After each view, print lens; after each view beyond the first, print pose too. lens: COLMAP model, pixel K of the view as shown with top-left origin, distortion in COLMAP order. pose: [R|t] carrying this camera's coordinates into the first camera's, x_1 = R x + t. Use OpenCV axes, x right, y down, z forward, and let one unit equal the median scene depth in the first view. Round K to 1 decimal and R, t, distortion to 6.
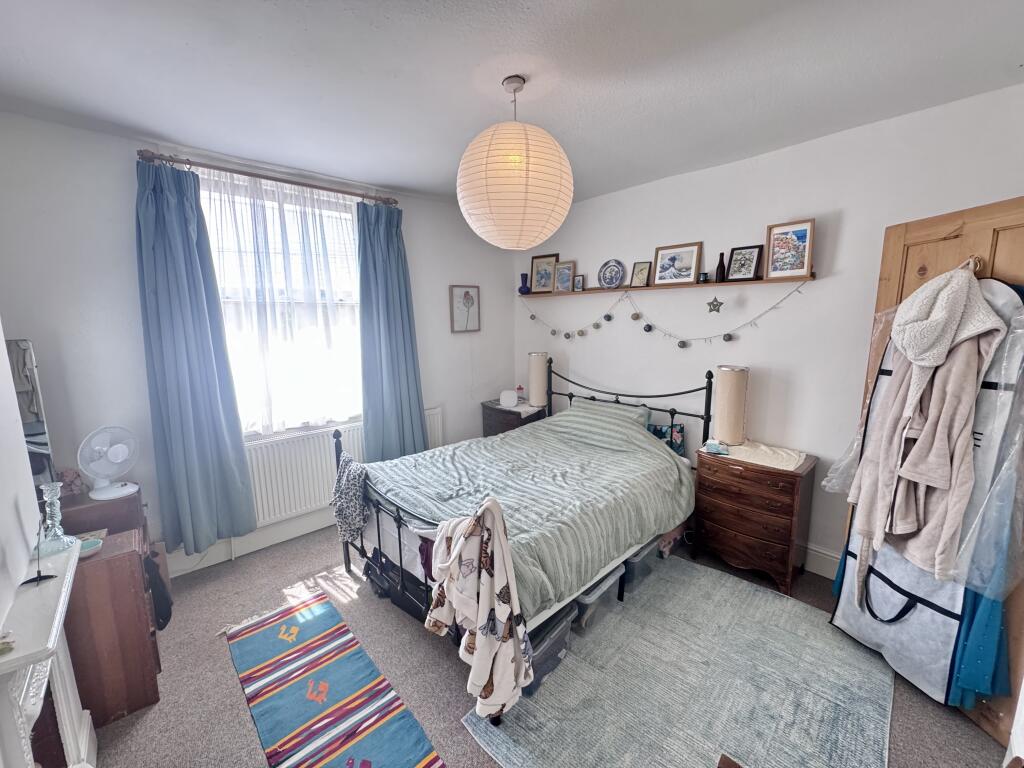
lens RADIAL K [[408.8, 0, 515.6], [0, 408.8, 382.9], [0, 0, 1]] dist [0.000792, 0.000939]
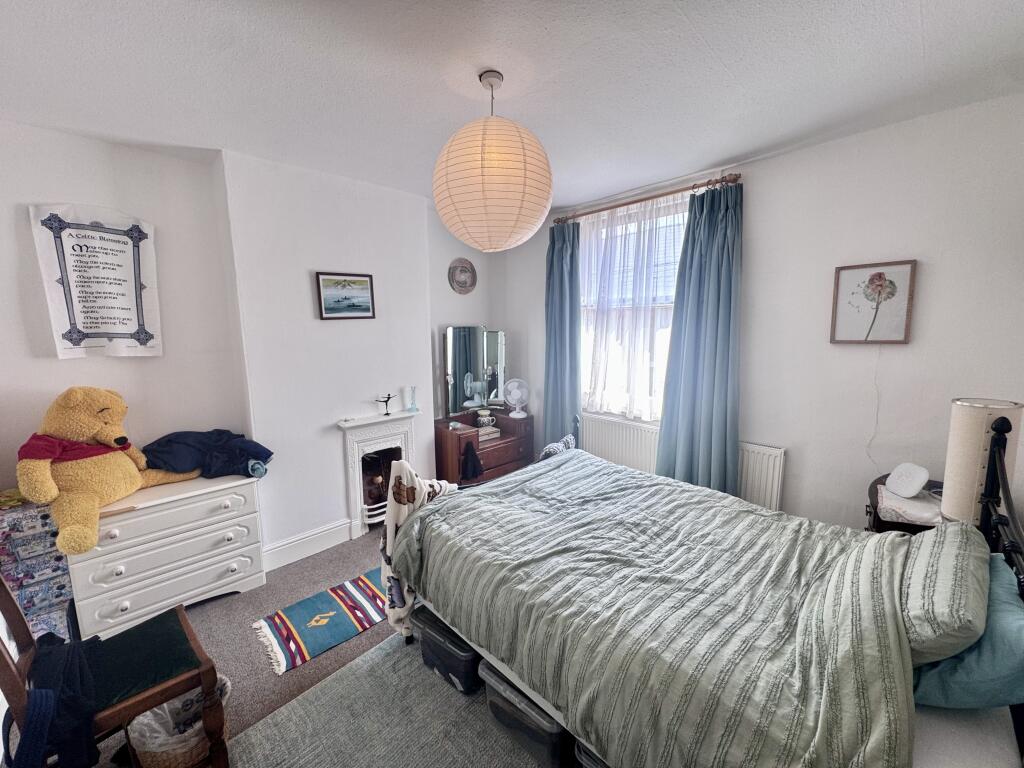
lens RADIAL K [[408.8, 0, 515.2], [0, 408.8, 384.7], [0, 0, 1]] dist [0.000792, 0.000939]
pose [[0.023159, 0.157707, -0.987214, 0.611178], [-0.150137, 0.976829, 0.152526, -0.108762], [0.988394, 0.144685, 0.046301, 0.647947]]
